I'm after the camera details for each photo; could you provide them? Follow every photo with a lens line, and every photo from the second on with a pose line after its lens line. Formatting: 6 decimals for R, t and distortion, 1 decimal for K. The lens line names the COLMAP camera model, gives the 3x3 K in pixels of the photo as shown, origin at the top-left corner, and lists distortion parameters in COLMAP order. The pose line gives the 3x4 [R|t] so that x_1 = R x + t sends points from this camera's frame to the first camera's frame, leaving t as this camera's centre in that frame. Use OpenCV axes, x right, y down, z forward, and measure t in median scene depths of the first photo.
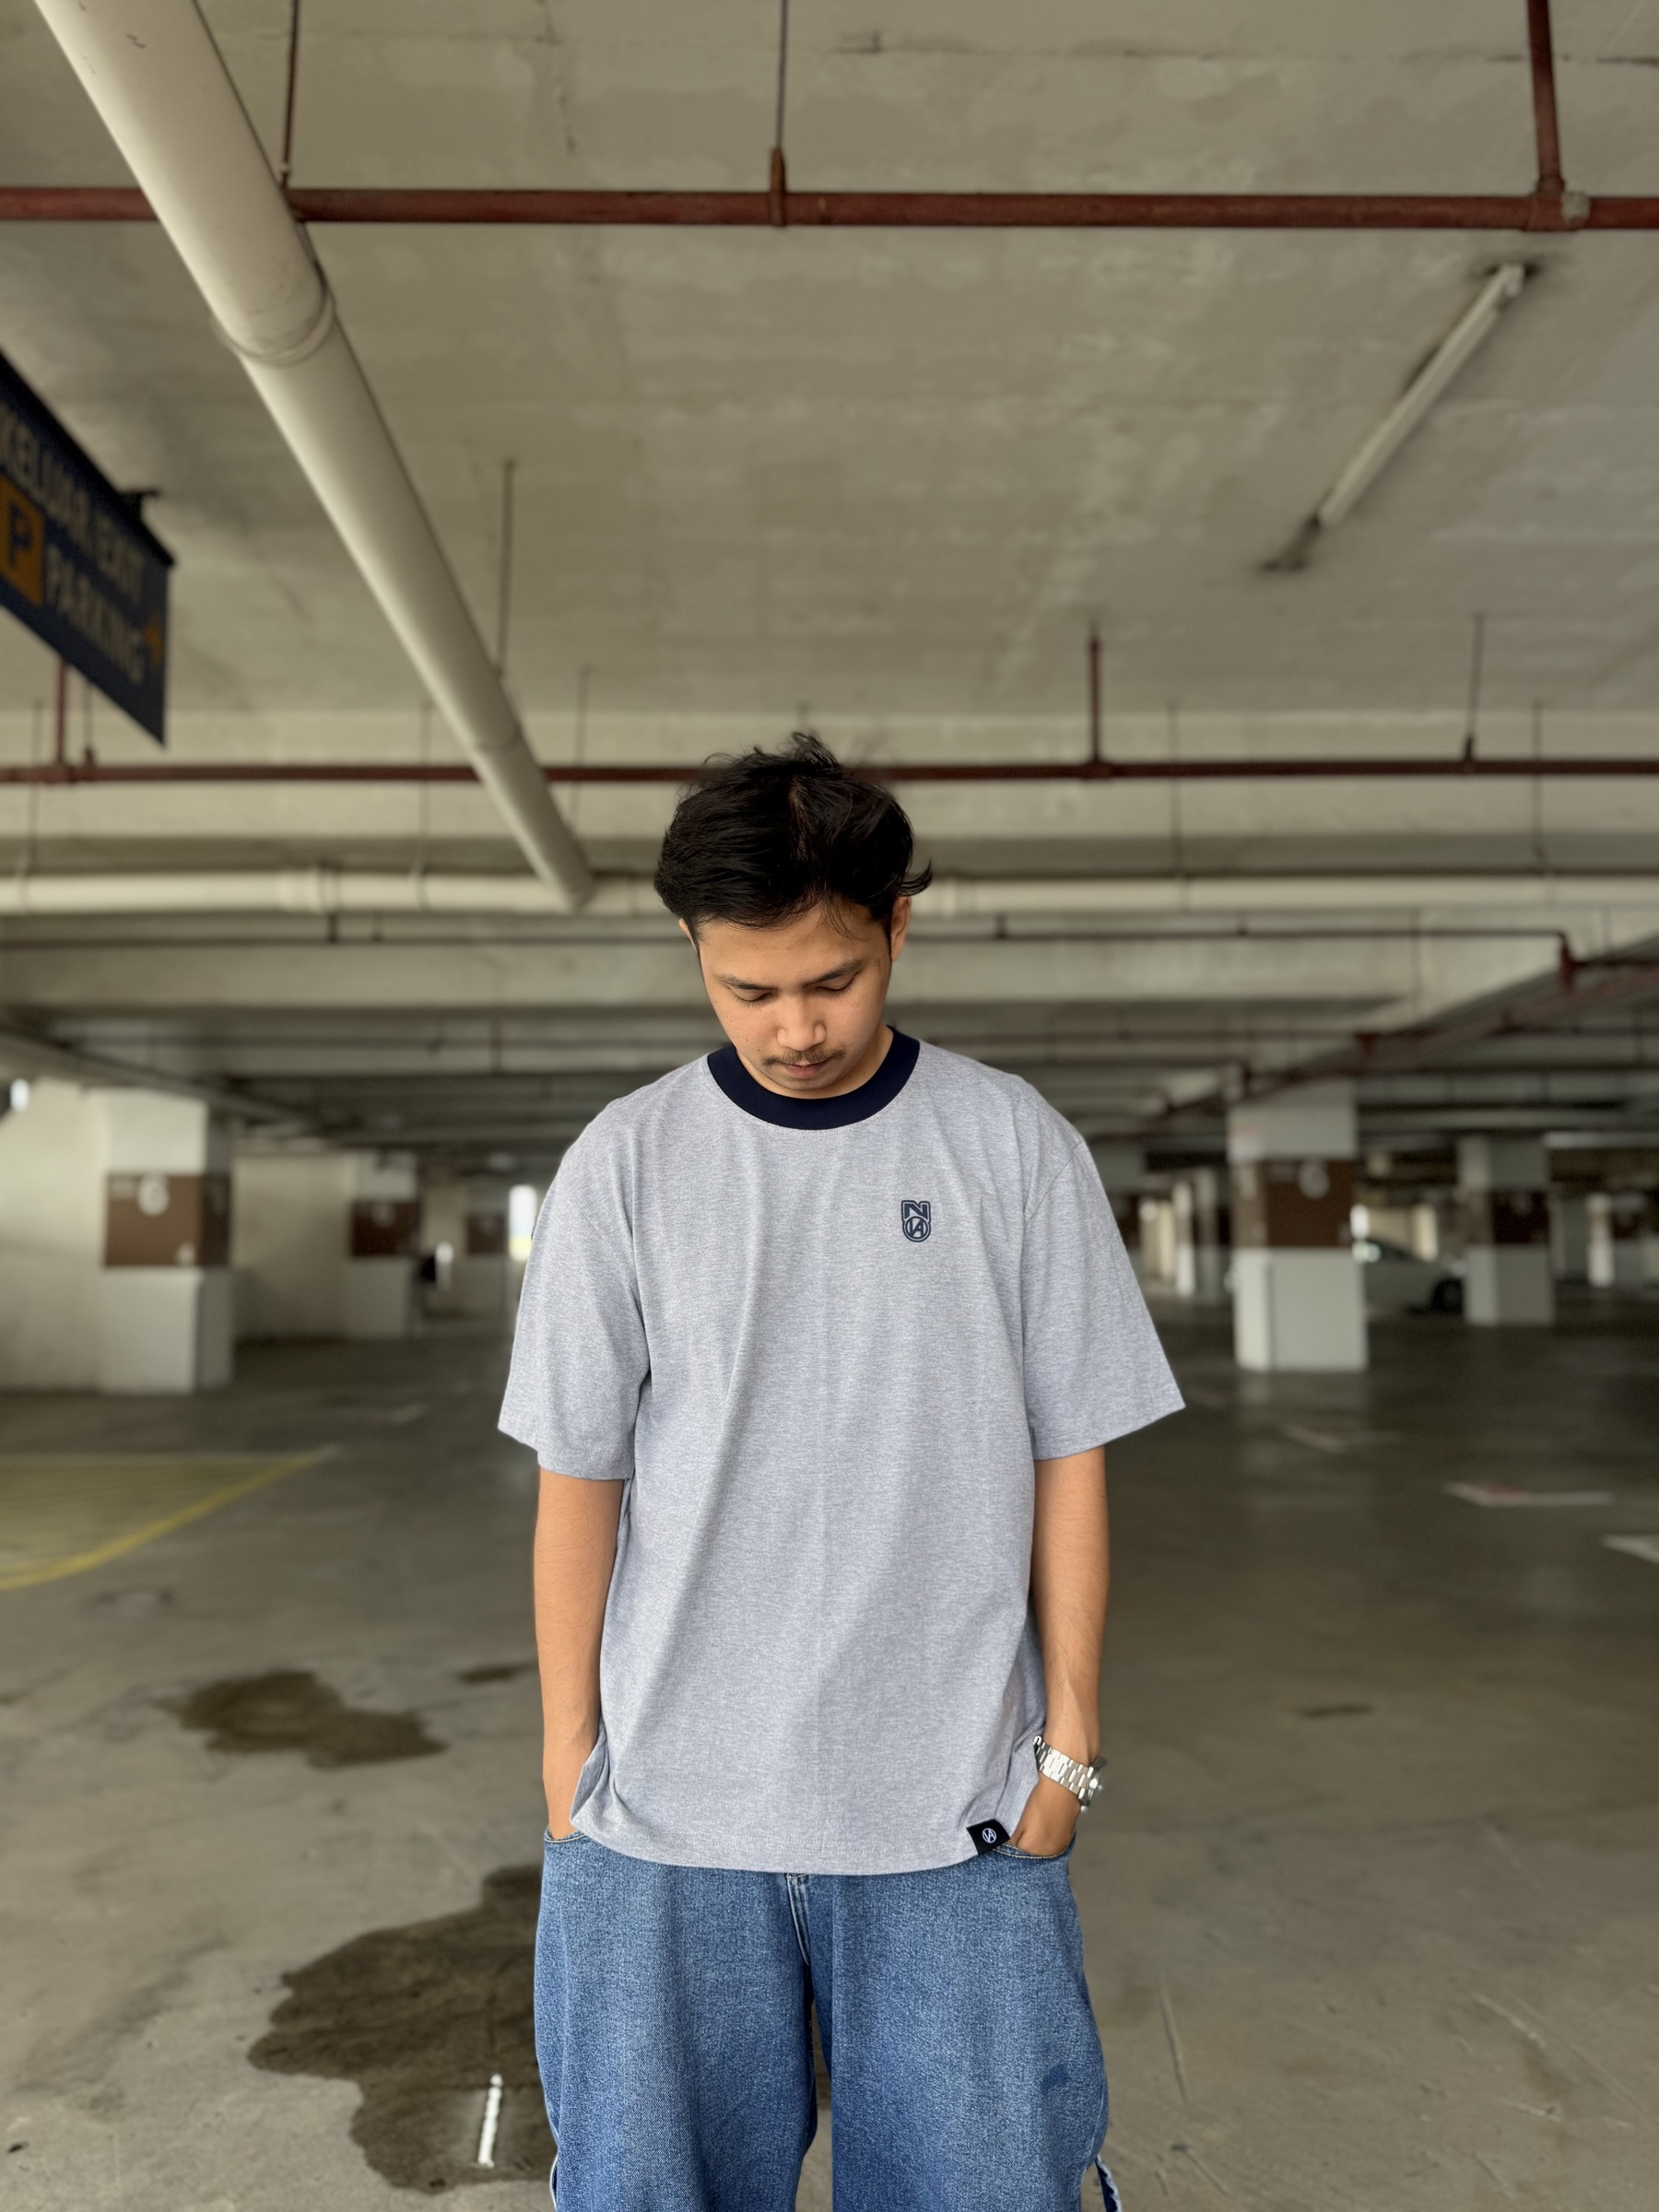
lens RADIAL K [[1558.0, 0, 834.0], [0, 1558.0, 1114.3], [0, 0, 1]] dist [0.002399, -0.008235]
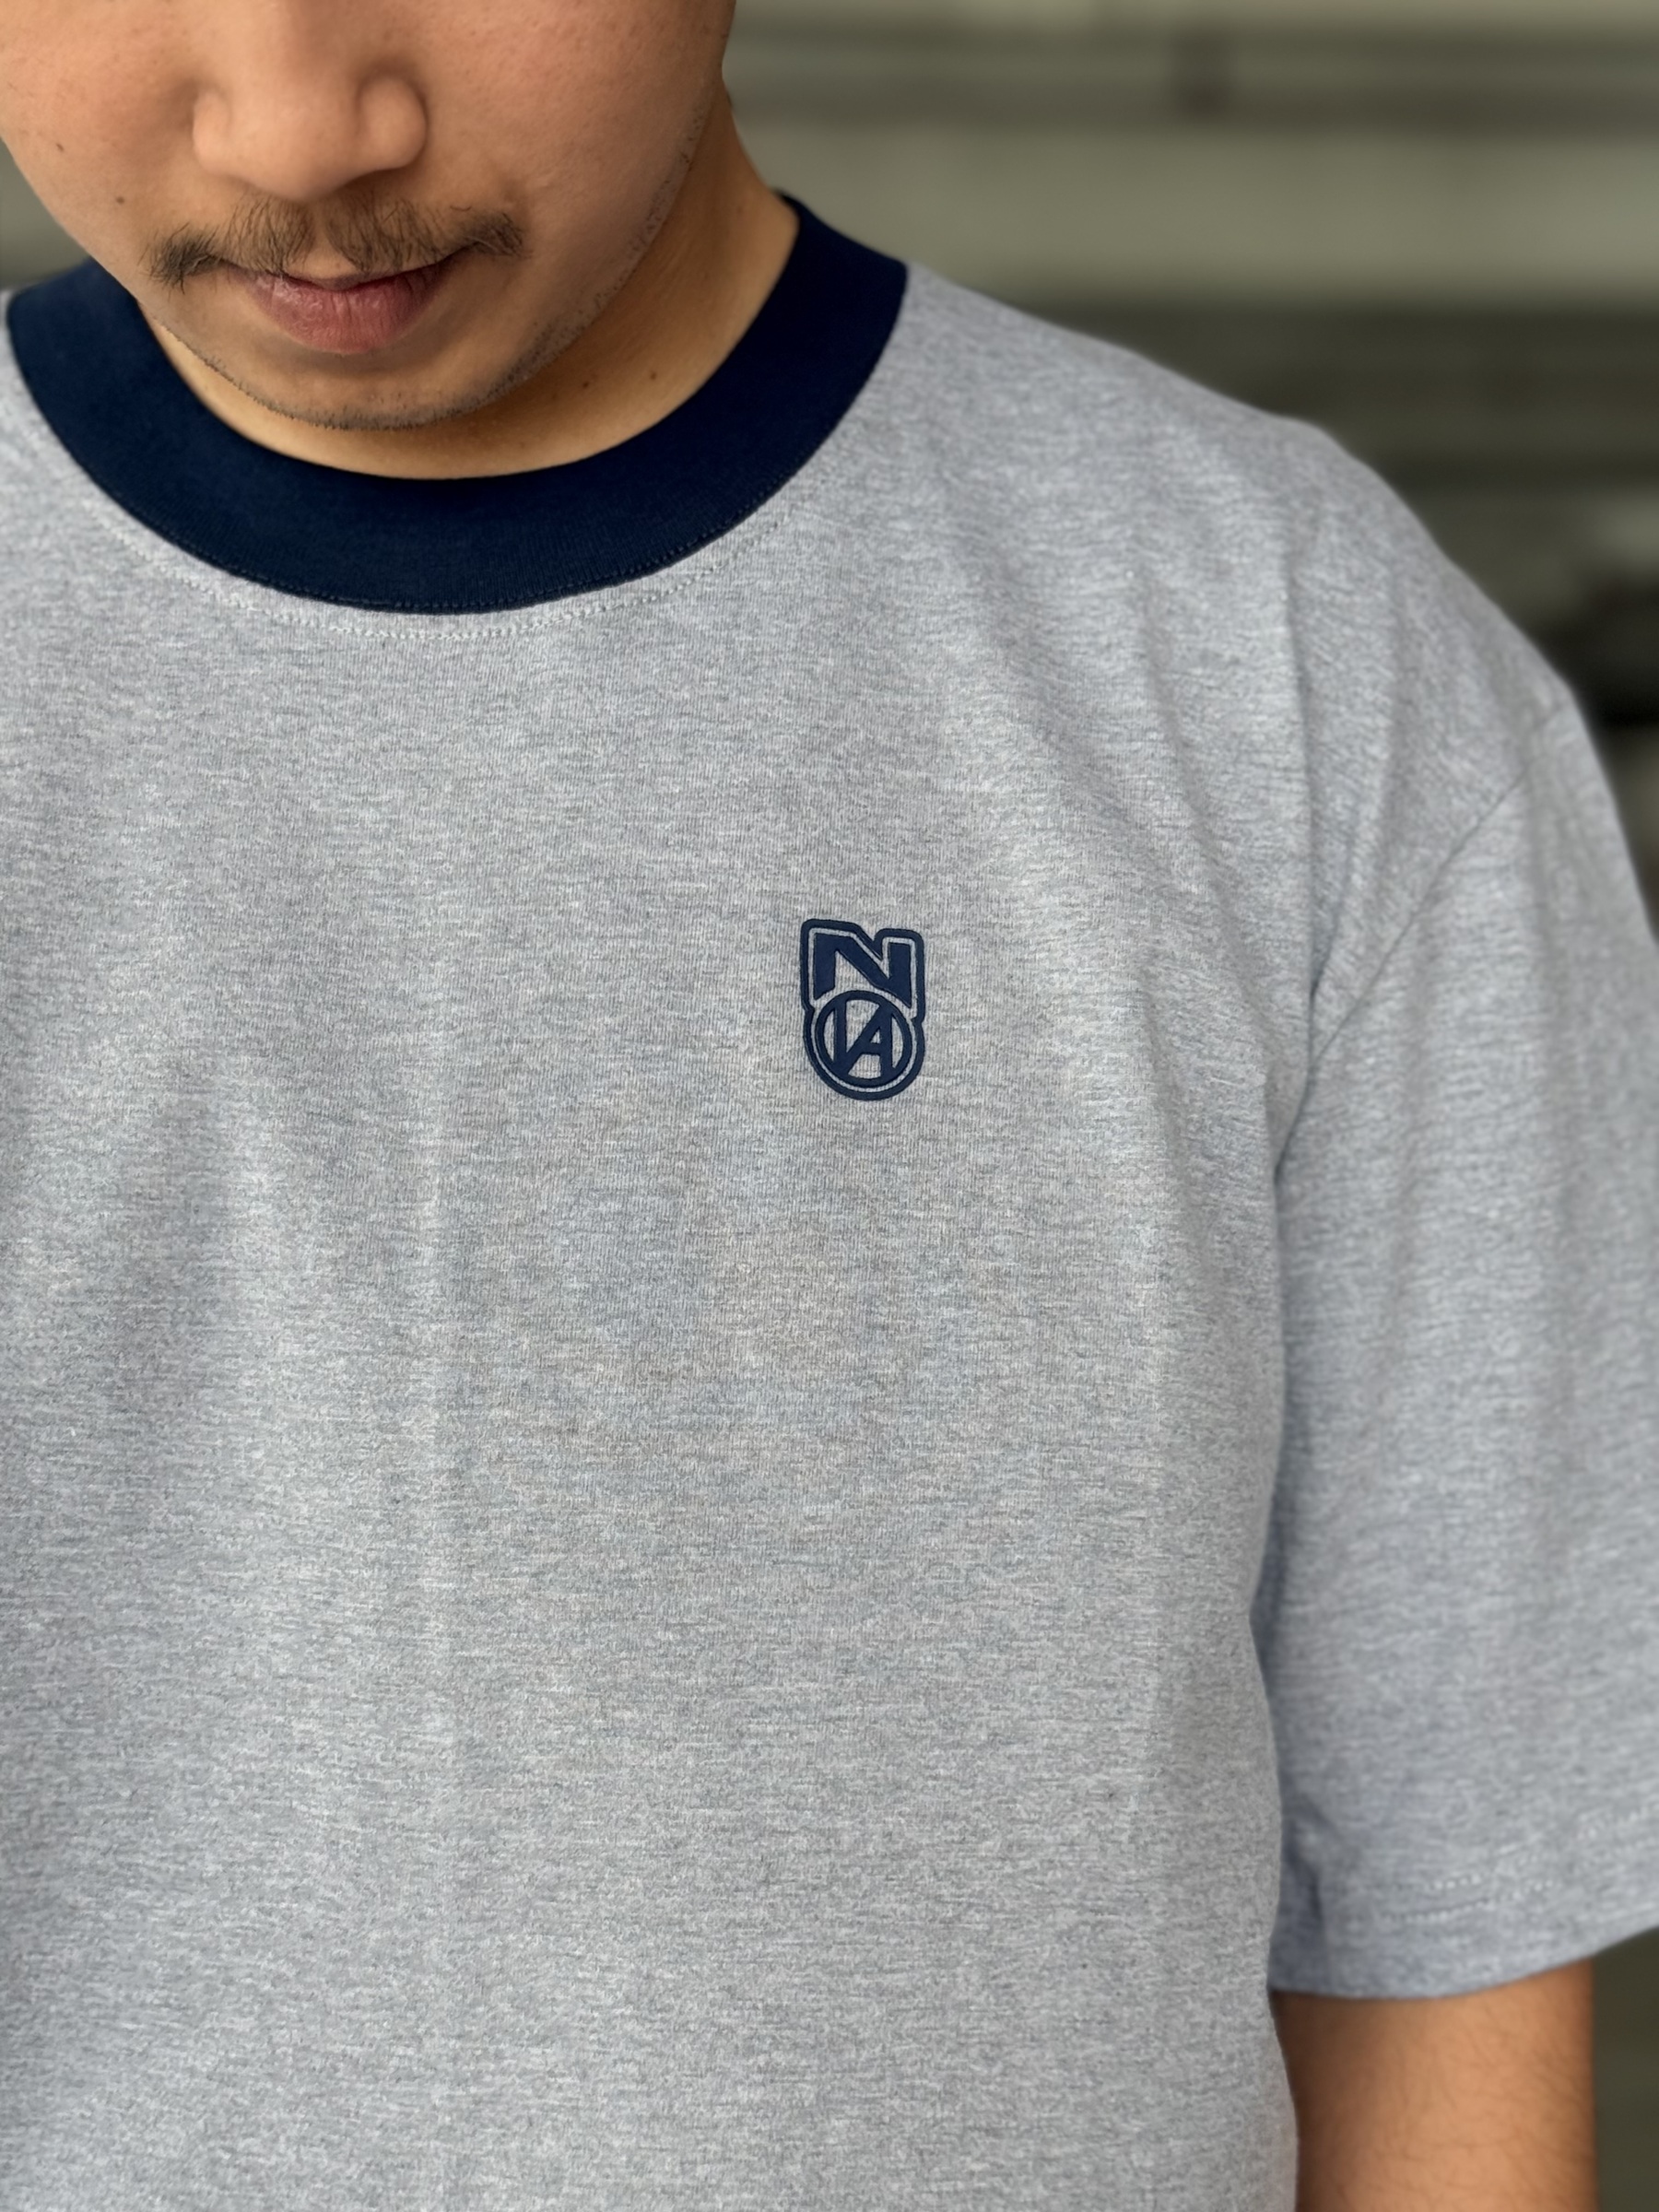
lens RADIAL K [[3745.6, 0, 829.8], [0, 3745.6, 1106.3], [0, 0, 1]] dist [-0.078053, 0.000000]
pose [[0.999416, 0.032411, -0.010834, 0.073813], [-0.031285, 0.995308, 0.091561, 0.041426], [0.013751, -0.091168, 0.995741, 0.582038]]
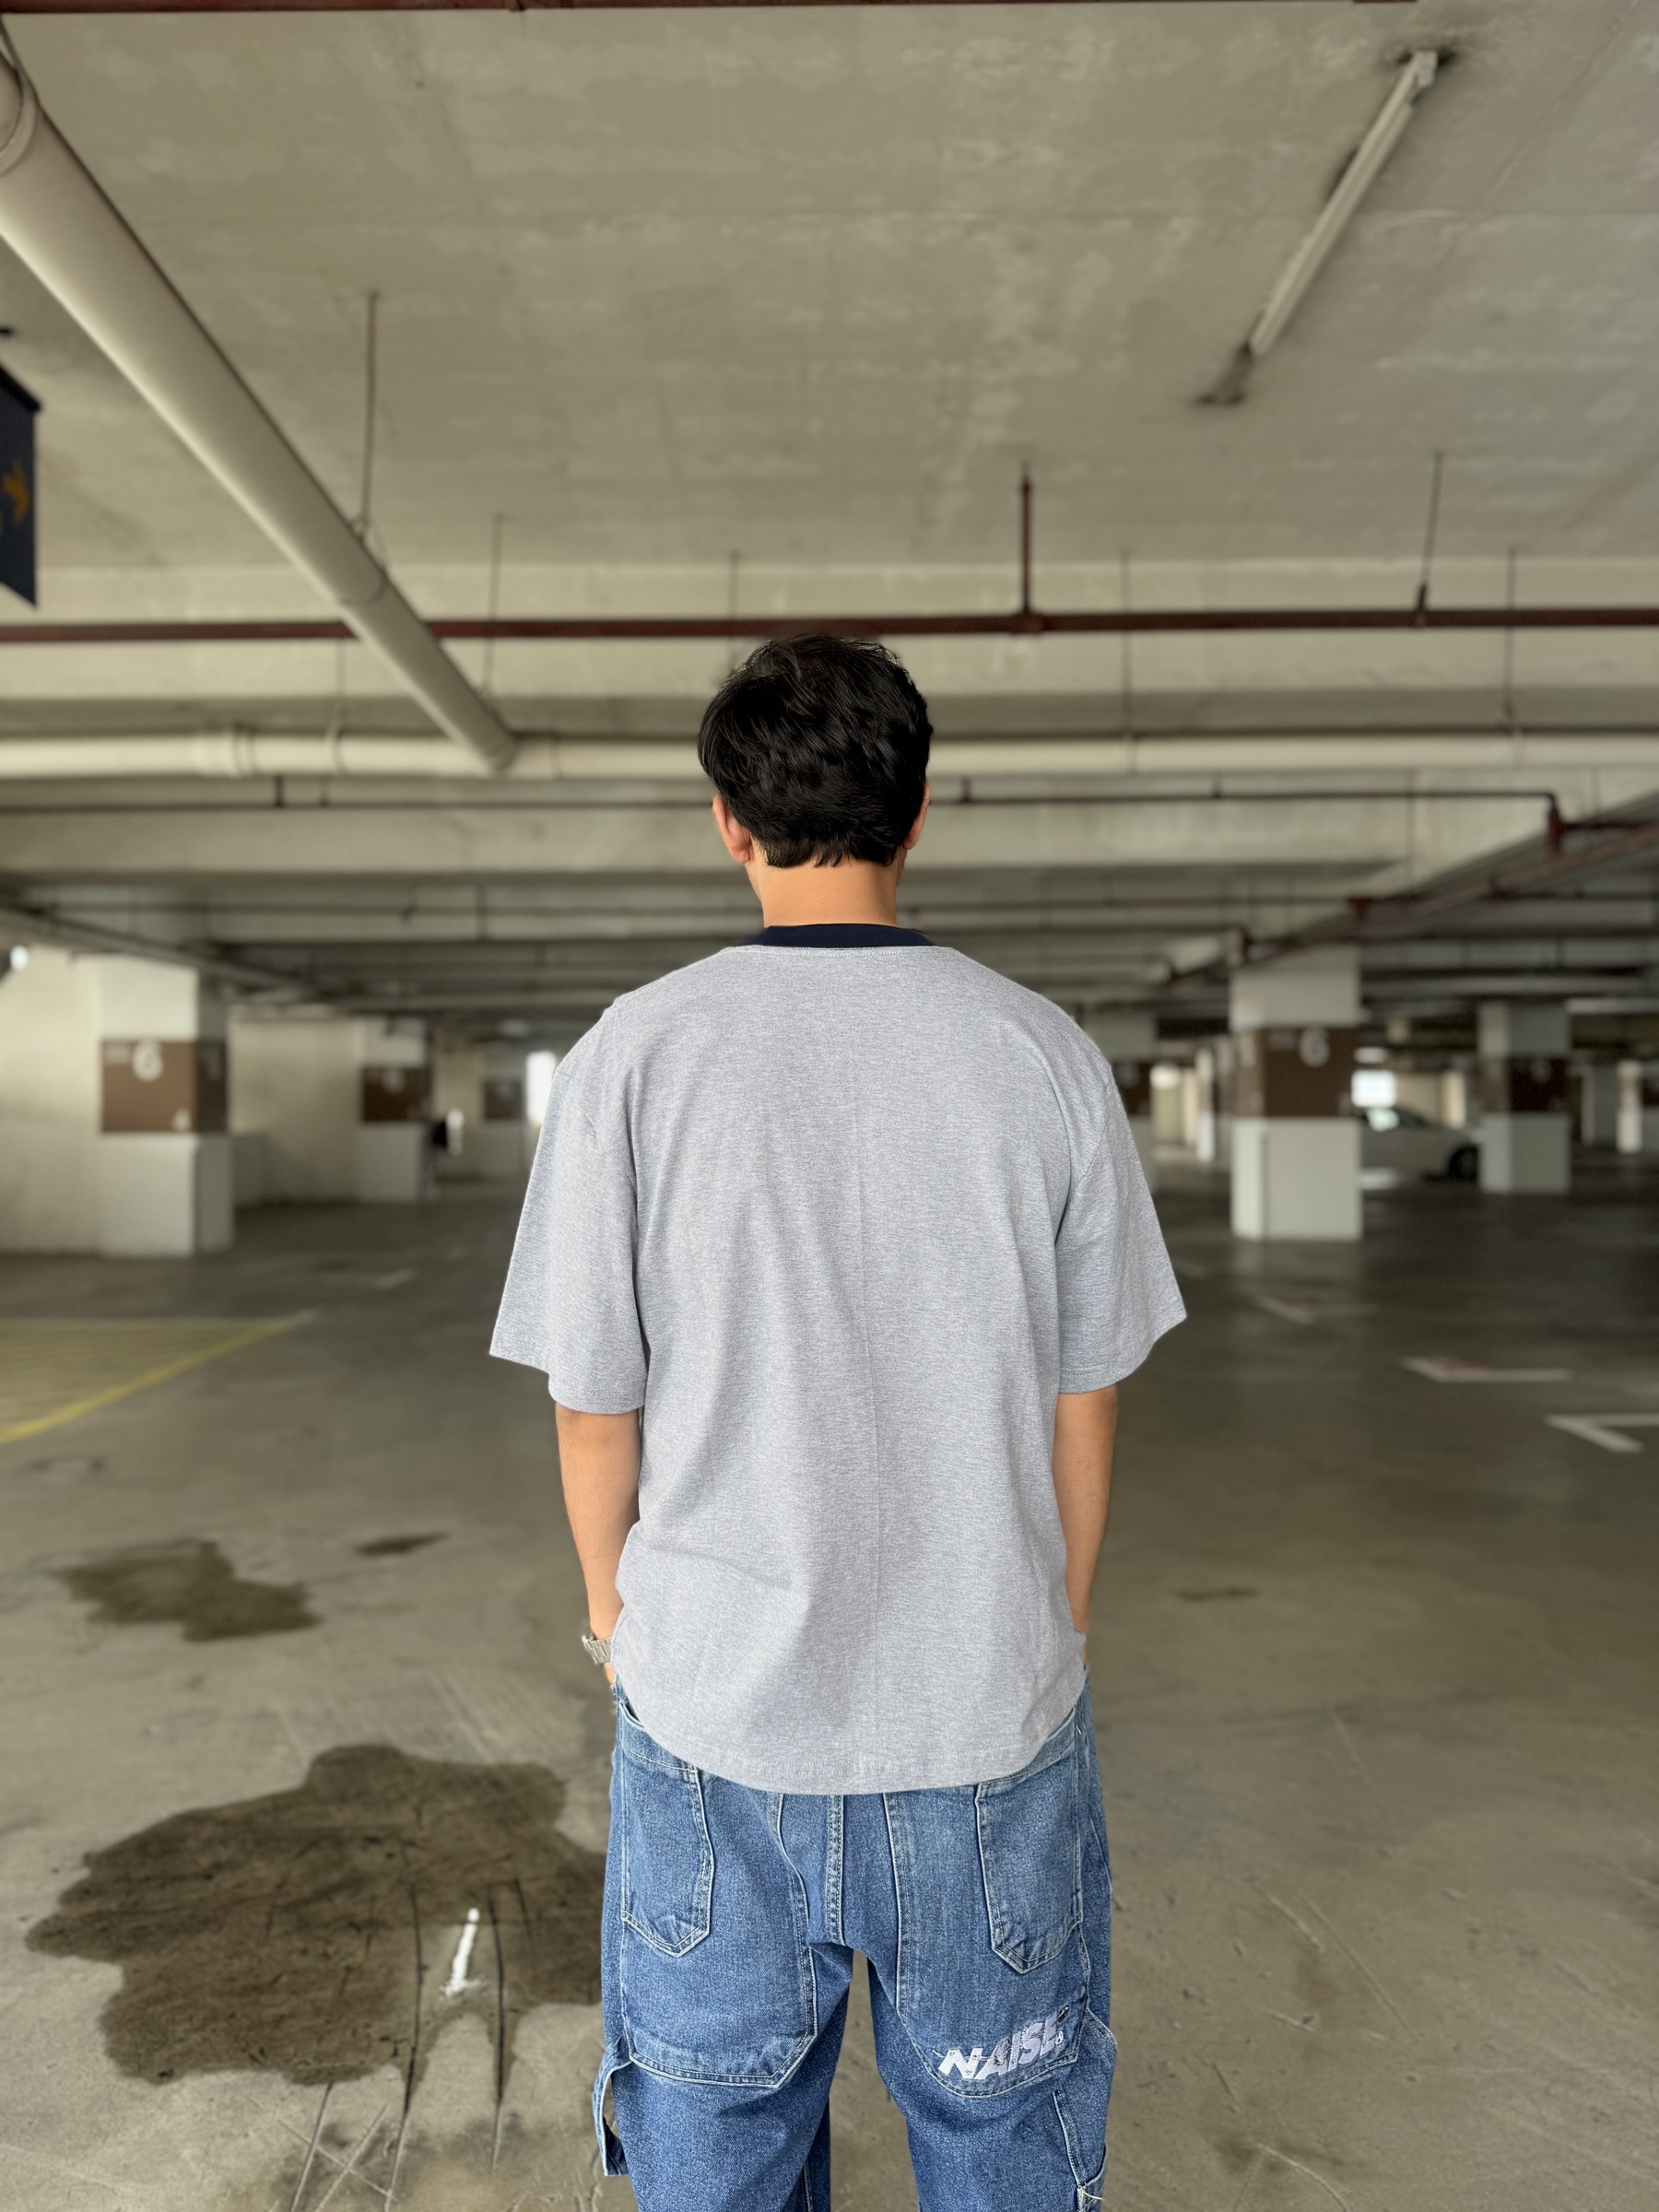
lens RADIAL K [[1558.0, 0, 828.5], [0, 1558.0, 1105.8], [0, 0, 1]] dist [0.002399, -0.008235]
pose [[0.999663, 0.002152, -0.025863, 0.049625], [-0.000028, 0.996646, 0.081829, -0.003596], [0.025952, -0.081801, 0.996311, 0.016968]]
